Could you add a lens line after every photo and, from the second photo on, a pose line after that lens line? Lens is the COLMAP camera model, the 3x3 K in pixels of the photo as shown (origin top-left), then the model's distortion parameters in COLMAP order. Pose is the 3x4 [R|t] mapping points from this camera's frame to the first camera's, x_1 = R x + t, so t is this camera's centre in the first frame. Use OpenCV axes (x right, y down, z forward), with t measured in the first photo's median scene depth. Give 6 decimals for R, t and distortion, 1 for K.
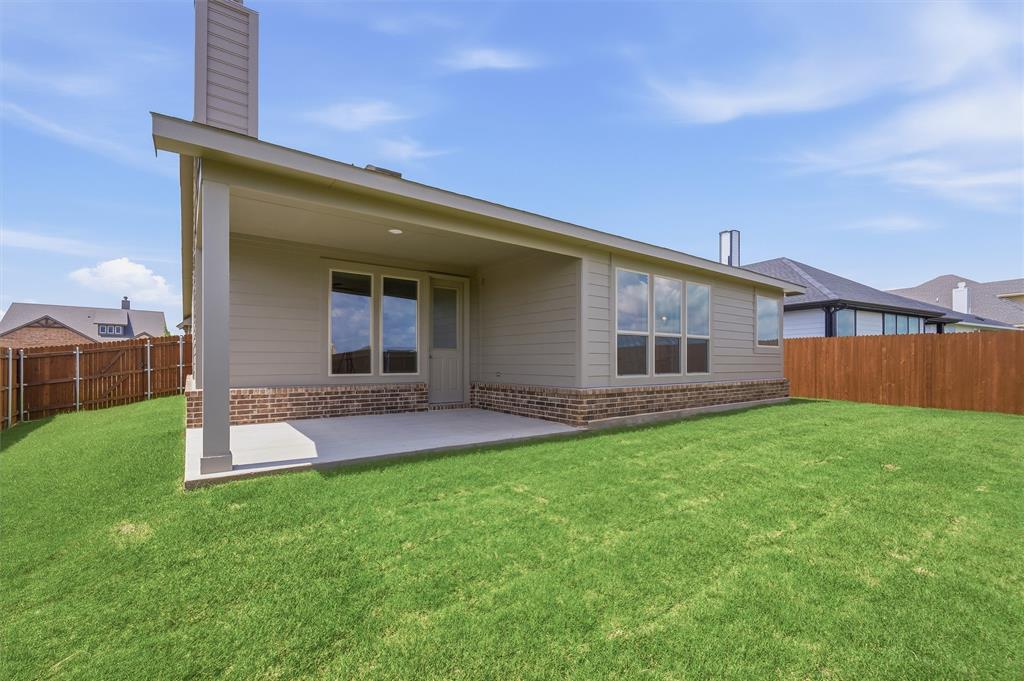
lens RADIAL K [[449.4, 0, 510.7], [0, 449.4, 350.0], [0, 0, 1]] dist [0.005203, 0.001091]
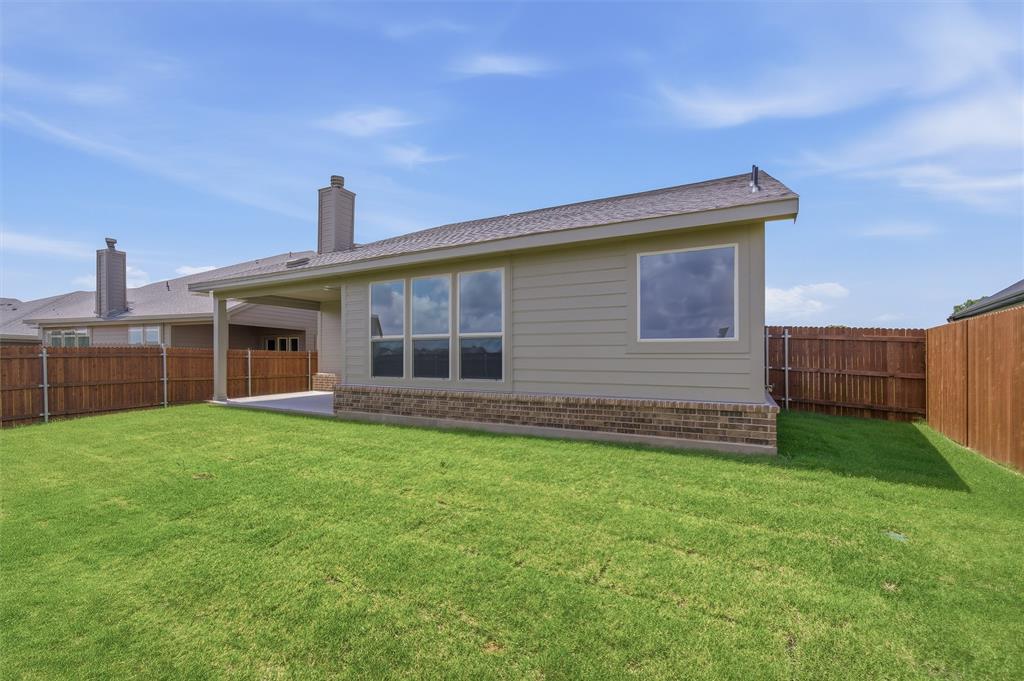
lens RADIAL K [[449.4, 0, 513.9], [0, 449.4, 351.2], [0, 0, 1]] dist [0.005203, 0.001091]
pose [[0.386704, -0.017484, -0.922038, 1.365915], [0.018257, 0.999769, -0.011301, 0.010169], [0.922023, -0.012464, 0.386934, 0.846651]]
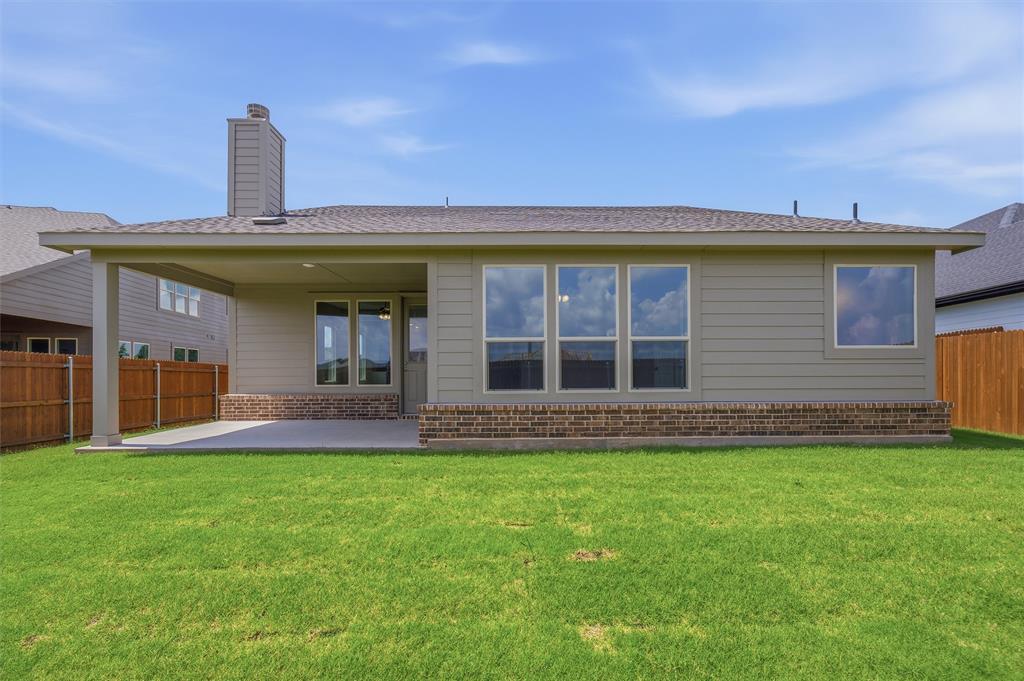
lens RADIAL K [[449.4, 0, 506.1], [0, 449.4, 362.8], [0, 0, 1]] dist [0.005203, 0.001091]
pose [[0.795905, -0.018321, -0.605144, 0.750340], [0.019670, 0.999797, -0.004398, 0.007960], [0.605101, -0.008403, 0.796104, 0.319129]]
